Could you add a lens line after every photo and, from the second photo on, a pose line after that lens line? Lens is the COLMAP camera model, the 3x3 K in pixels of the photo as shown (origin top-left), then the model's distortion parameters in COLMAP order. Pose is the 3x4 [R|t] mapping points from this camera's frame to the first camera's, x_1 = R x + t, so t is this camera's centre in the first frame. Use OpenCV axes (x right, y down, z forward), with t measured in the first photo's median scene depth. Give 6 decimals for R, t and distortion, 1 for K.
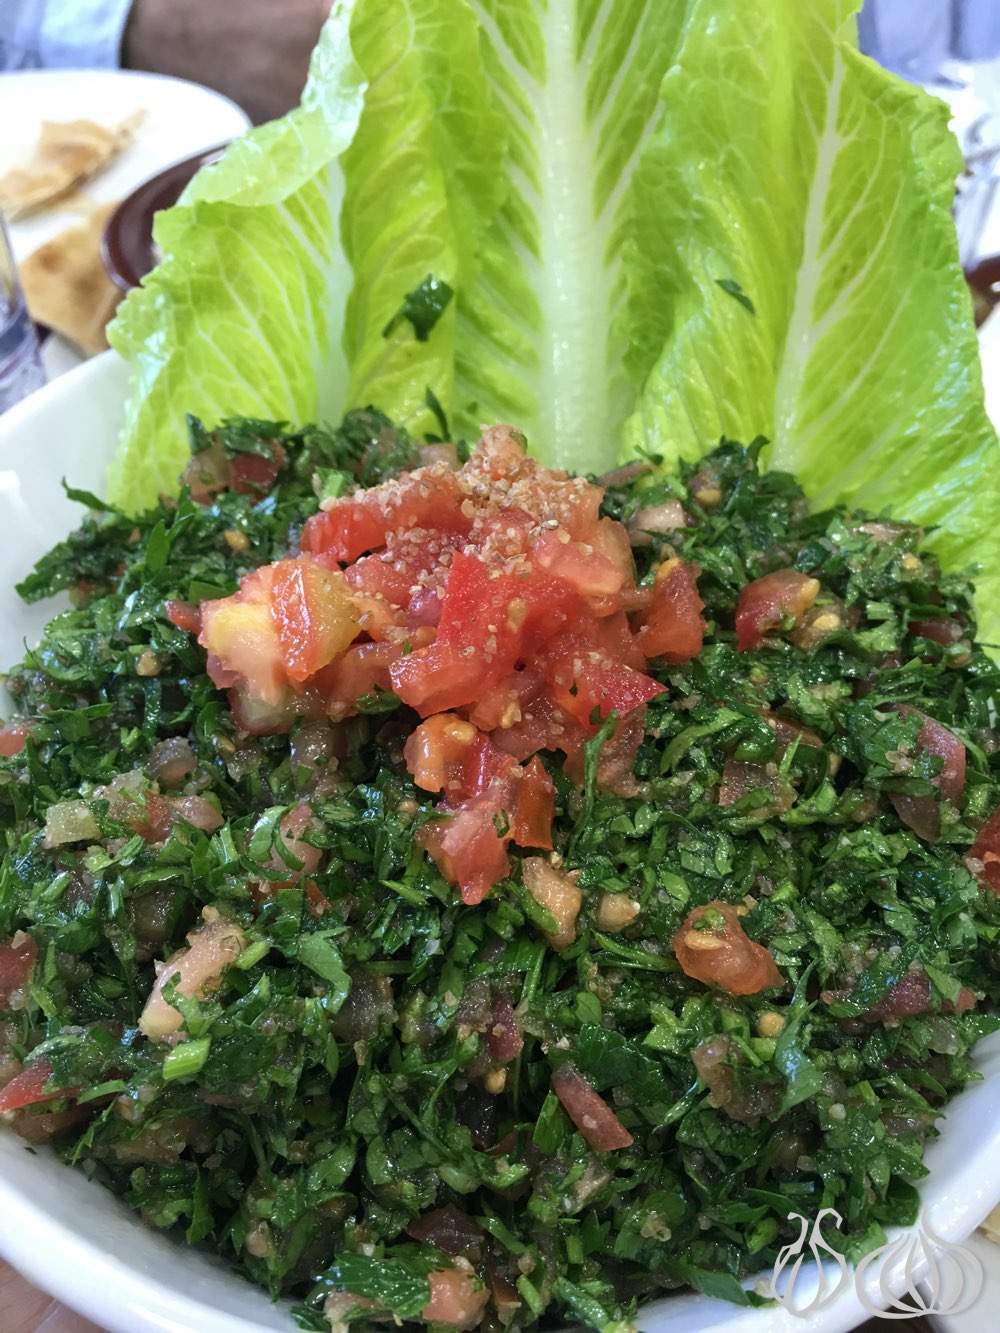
lens RADIAL K [[1180.2, 0, 500.0], [0, 1180.2, 666.5], [0, 0, 1]] dist [0.078107, -0.154429]
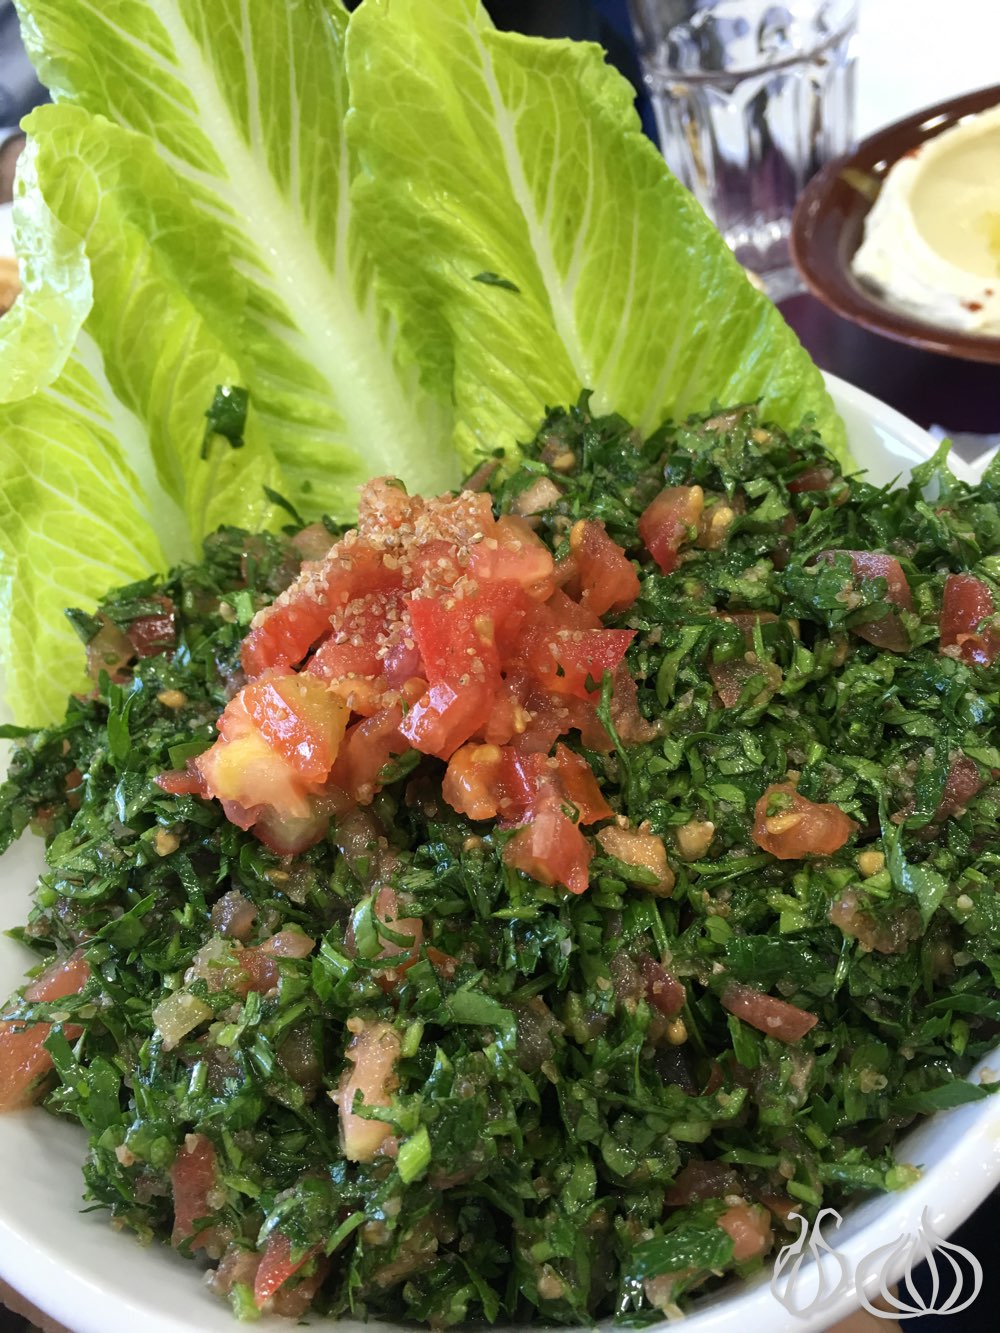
lens RADIAL K [[1180.2, 0, 500.0], [0, 1180.2, 666.5], [0, 0, 1]] dist [0.078107, -0.154429]
pose [[0.884652, -0.445686, 0.136944, -0.126064], [0.449833, 0.893112, 0.000745, -0.009056], [-0.122638, 0.060943, 0.990579, -0.033942]]
